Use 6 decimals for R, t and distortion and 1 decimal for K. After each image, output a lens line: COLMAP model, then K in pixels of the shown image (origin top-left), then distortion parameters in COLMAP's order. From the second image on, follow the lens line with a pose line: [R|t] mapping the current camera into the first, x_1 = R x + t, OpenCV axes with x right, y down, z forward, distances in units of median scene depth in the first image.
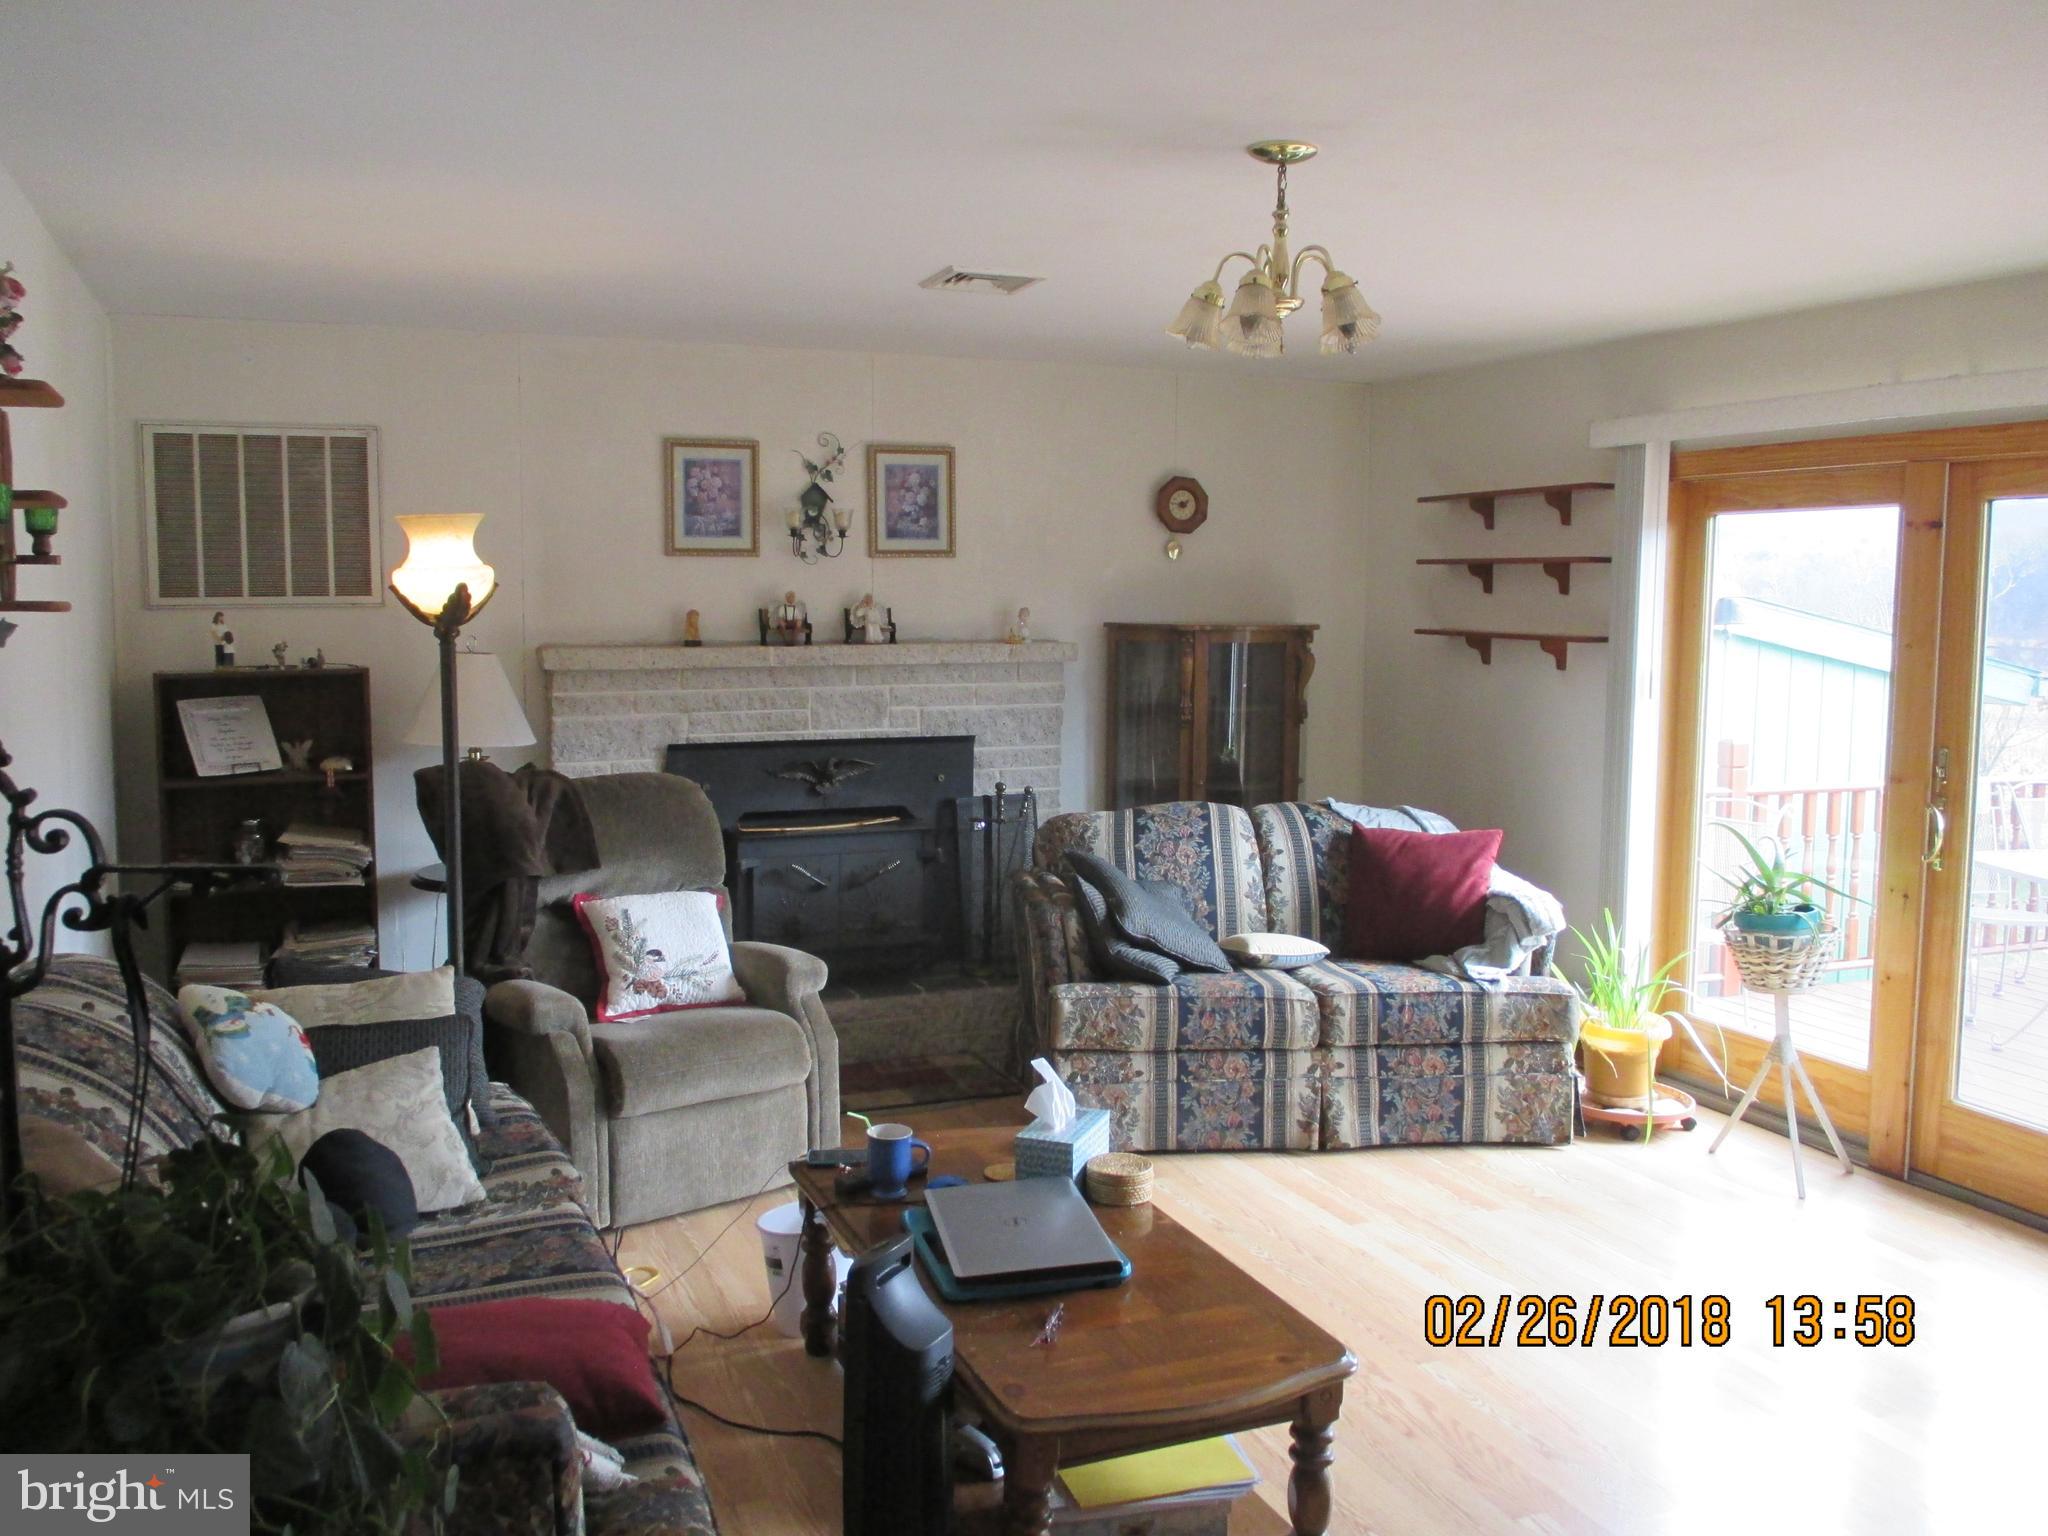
lens RADIAL K [[1694.3, 0, 1024.3], [0, 1694.3, 732.7], [0, 0, 1]] dist [0.767607, 0.001746]
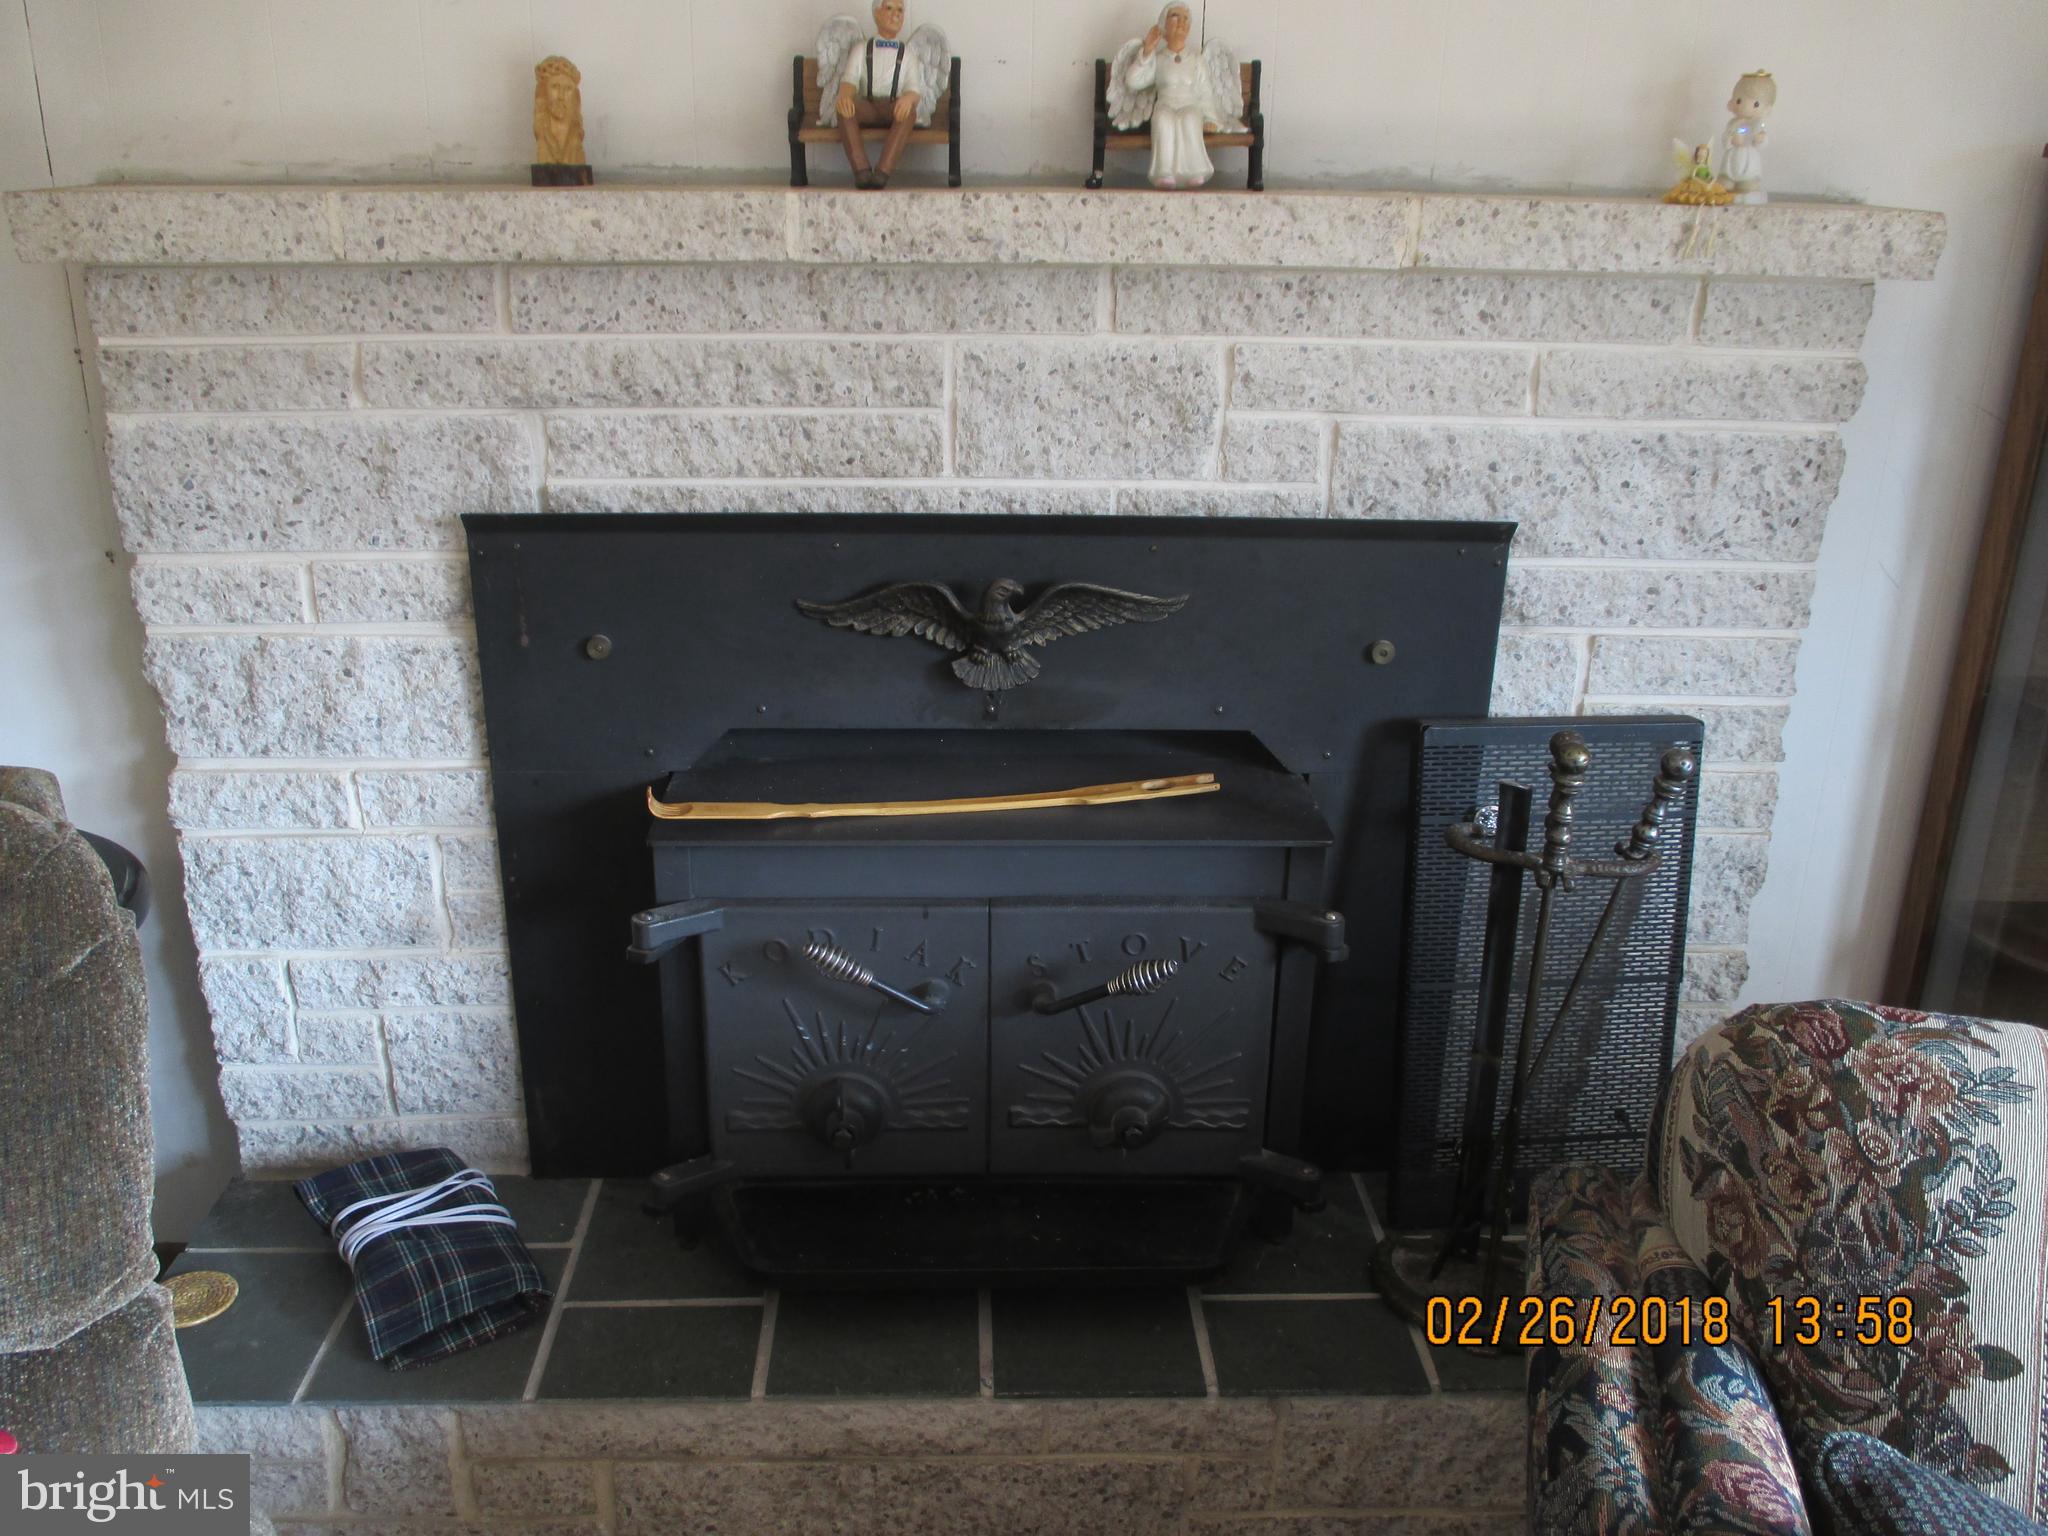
lens RADIAL K [[1713.3, 0, 1018.4], [0, 1713.3, 719.9], [0, 0, 1]] dist [-0.024062, 0.007911]
pose [[0.930486, 0.134718, -0.340656, -0.003721], [-0.048508, 0.967046, 0.249937, -0.036469], [0.363101, -0.216039, 0.906358, 0.716224]]
